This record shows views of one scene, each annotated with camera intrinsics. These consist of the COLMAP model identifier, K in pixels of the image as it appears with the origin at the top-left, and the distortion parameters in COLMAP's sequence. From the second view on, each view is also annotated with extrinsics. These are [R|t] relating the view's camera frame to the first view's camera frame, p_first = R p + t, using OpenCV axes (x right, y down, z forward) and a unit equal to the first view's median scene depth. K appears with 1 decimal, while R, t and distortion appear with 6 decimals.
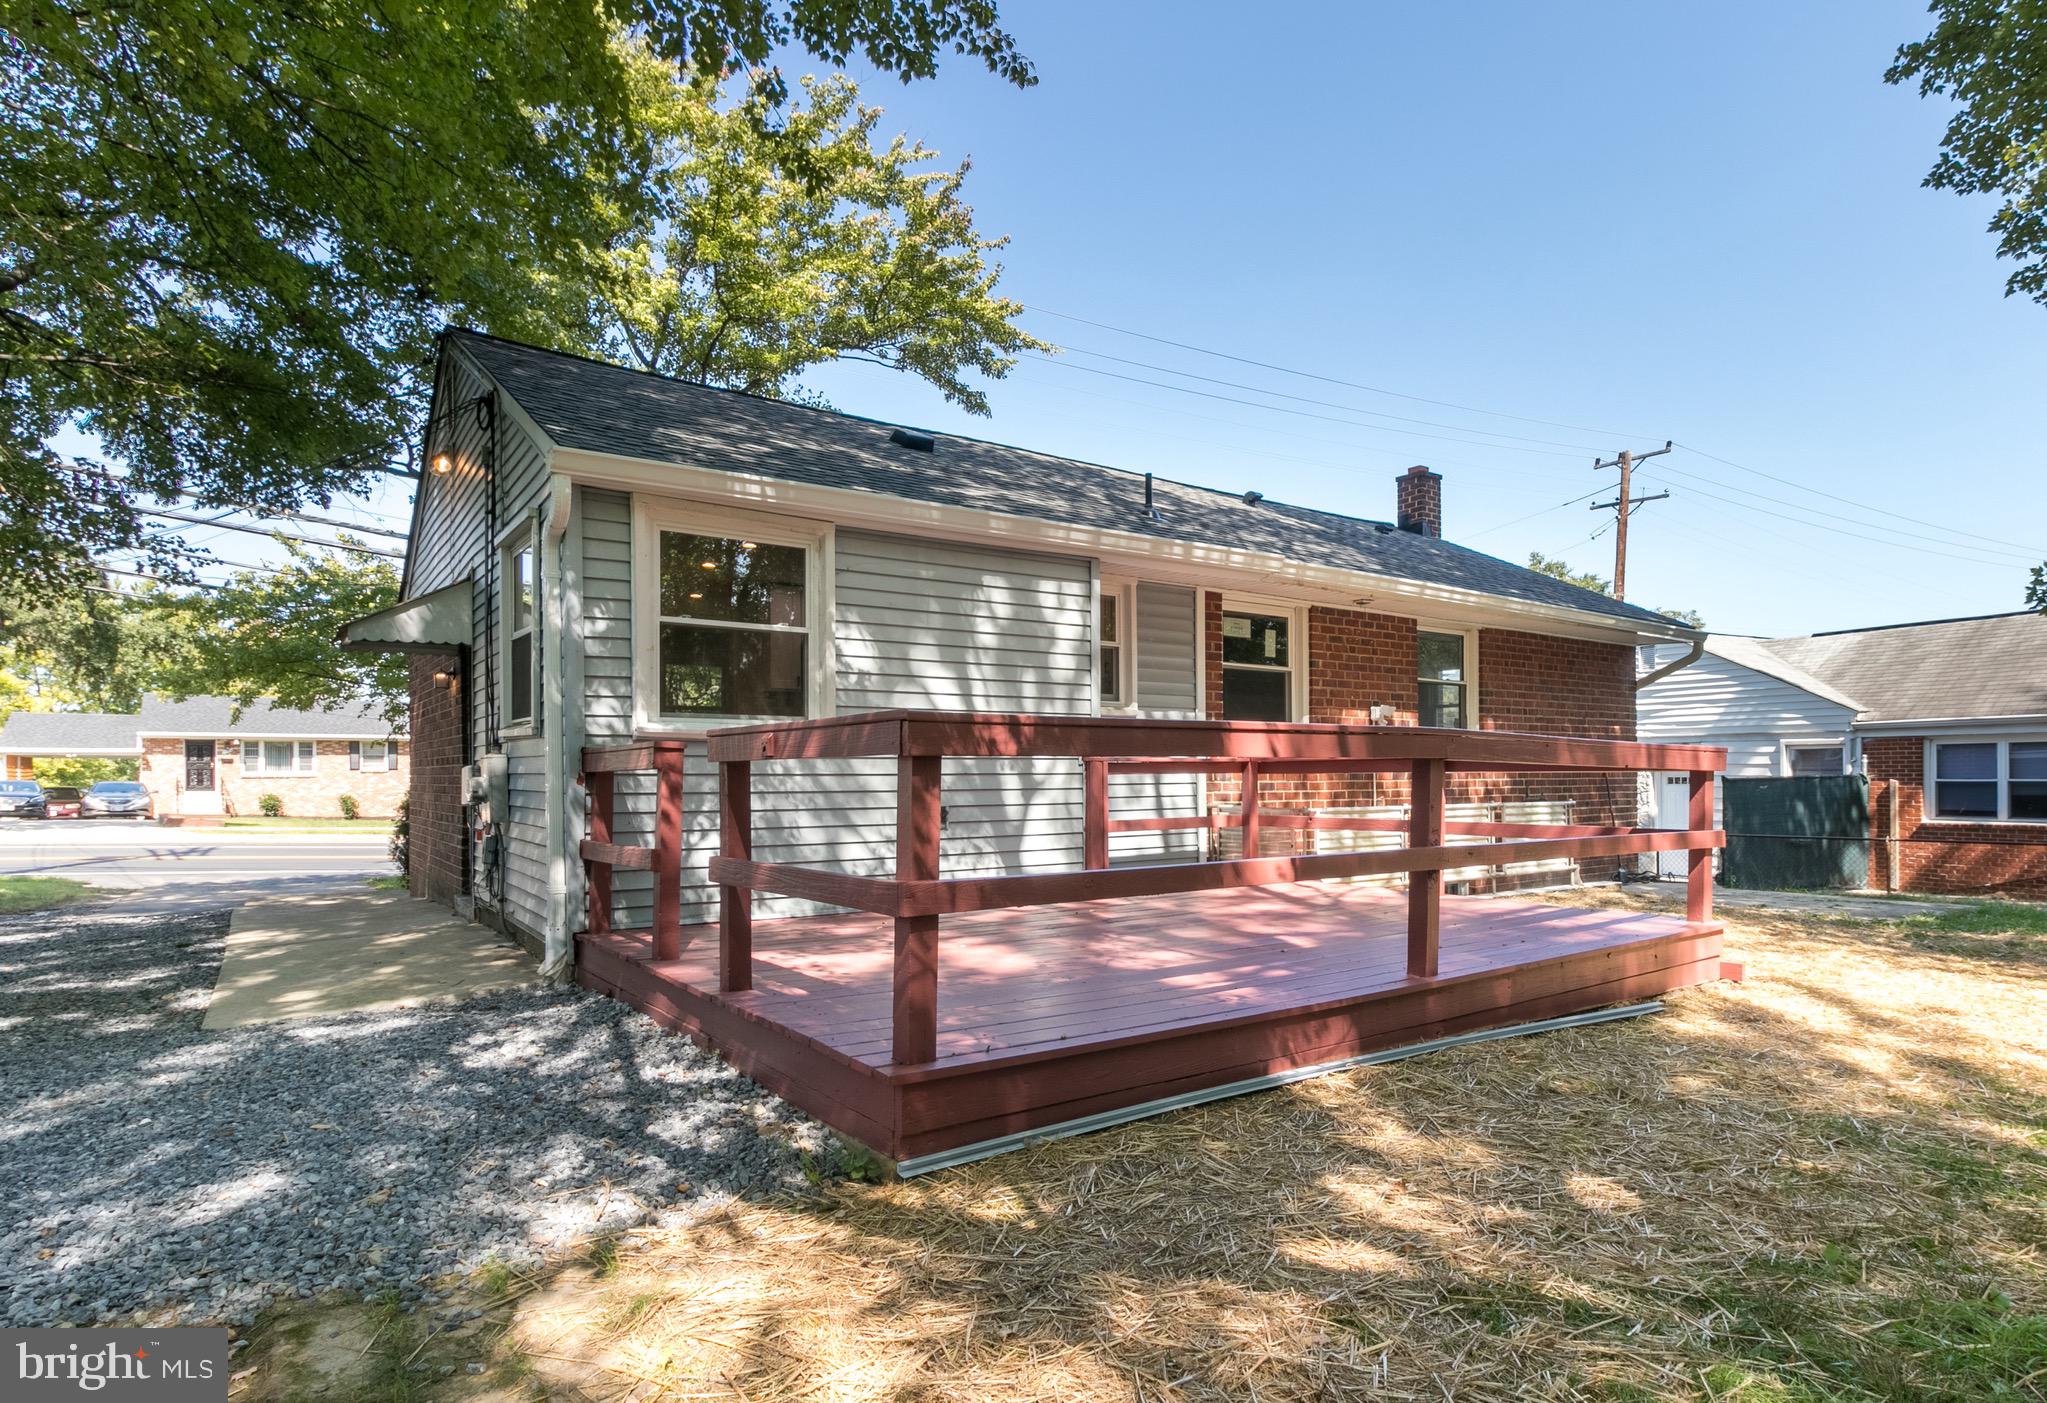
lens RADIAL K [[1114.2, 0, 1106.5], [0, 1114.2, 787.0], [0, 0, 1]] dist [-0.002238, 0.000518]
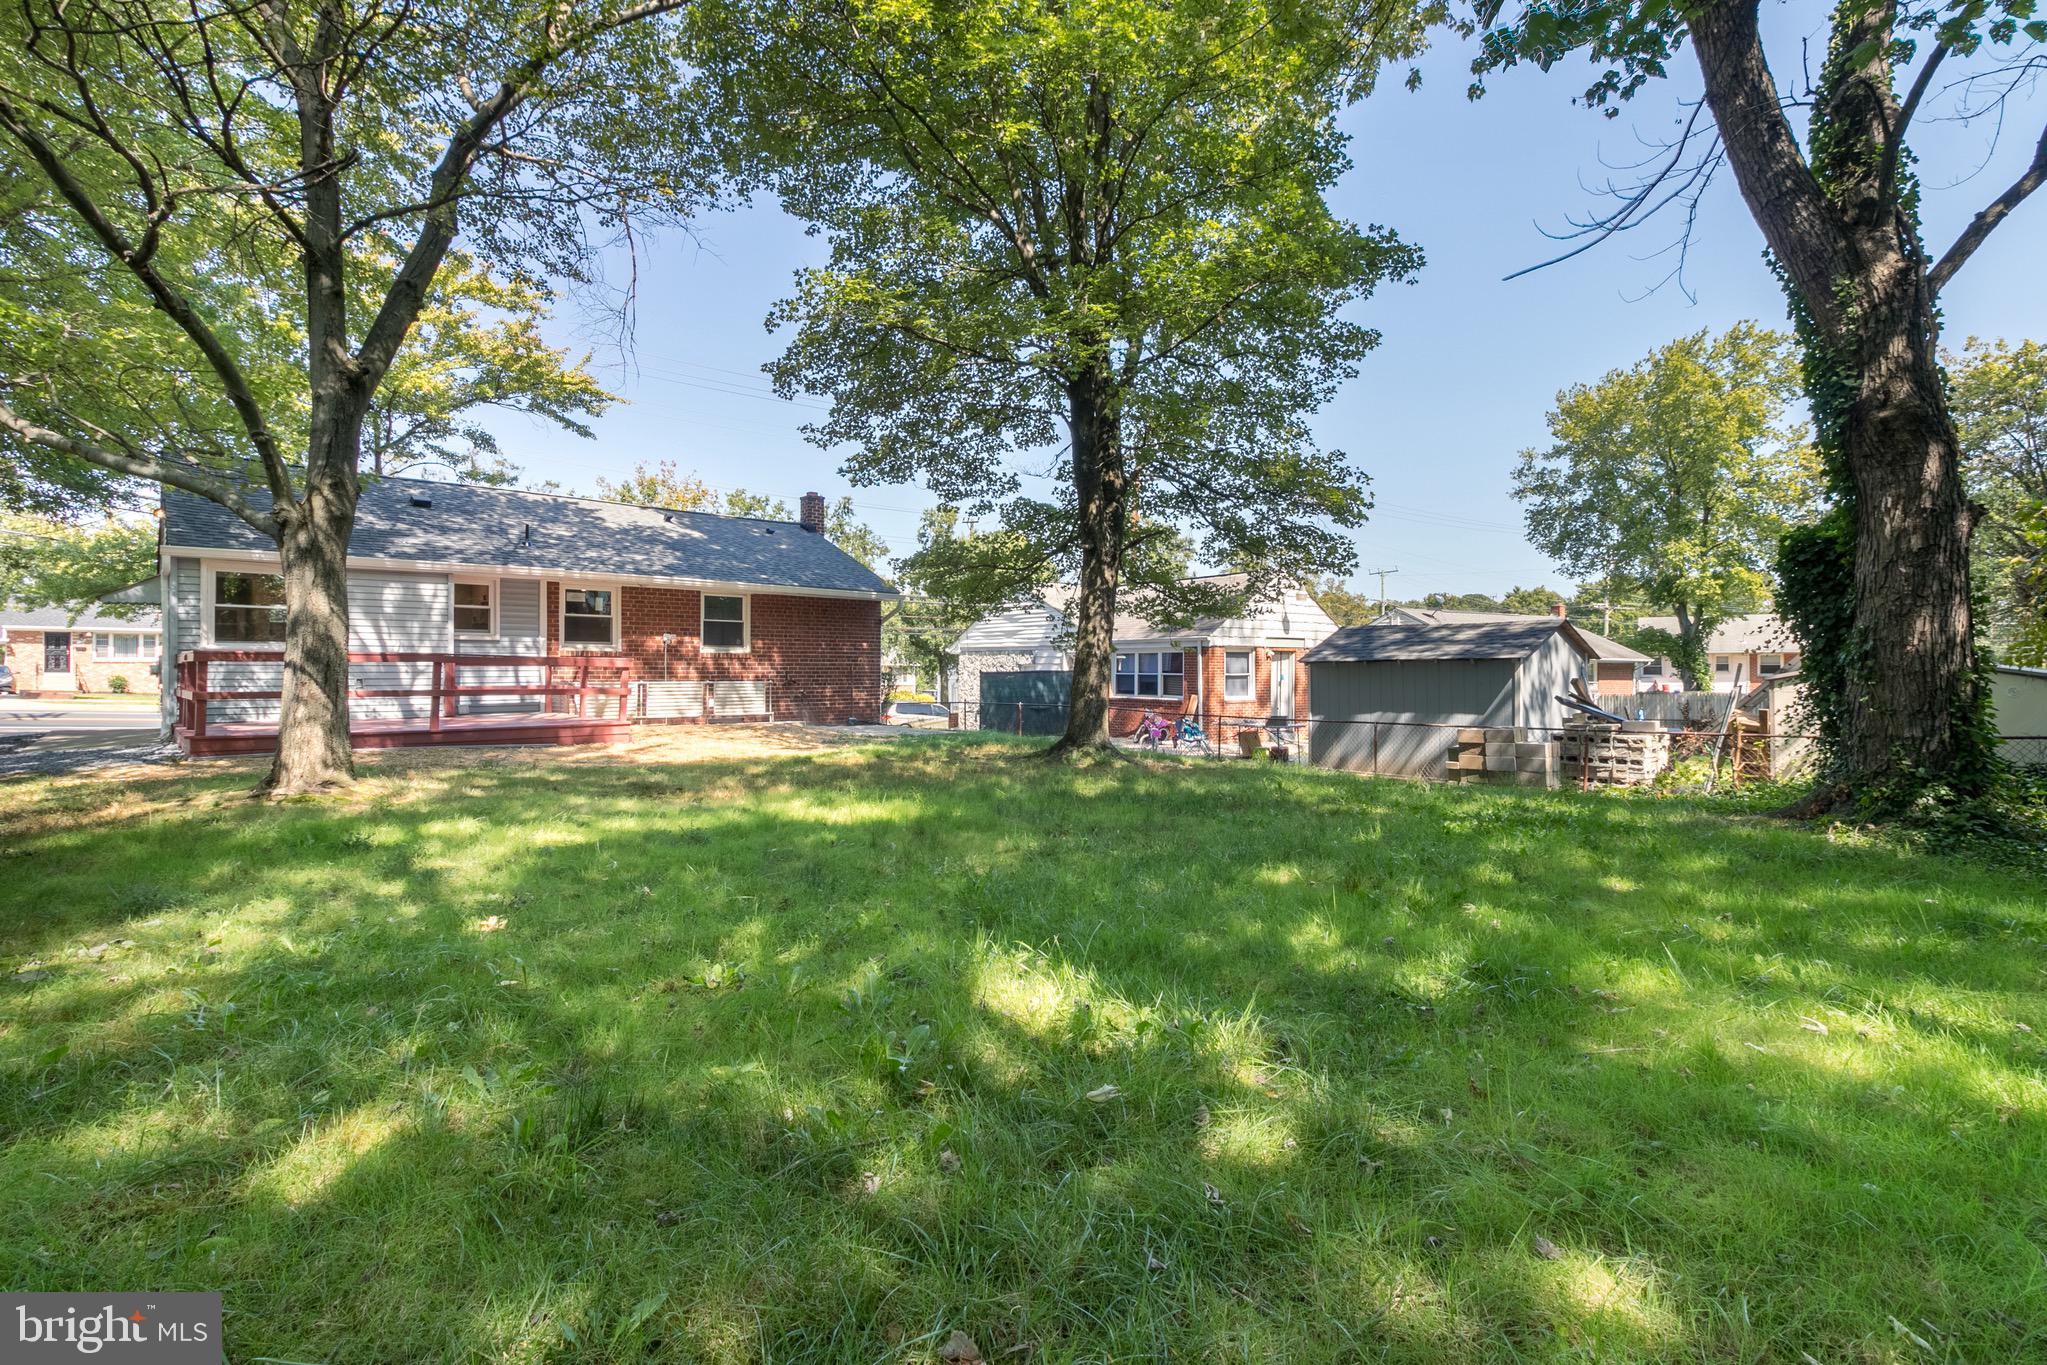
lens RADIAL K [[942.0, 0, 1006.7], [0, 942.0, 678.4], [0, 0, 1]] dist [0.006834, -0.001645]
pose [[0.995359, 0.006998, 0.095975, 0.367537], [-0.007254, 0.999971, 0.002316, 0.000052], [-0.095956, -0.003002, 0.995381, -0.411700]]
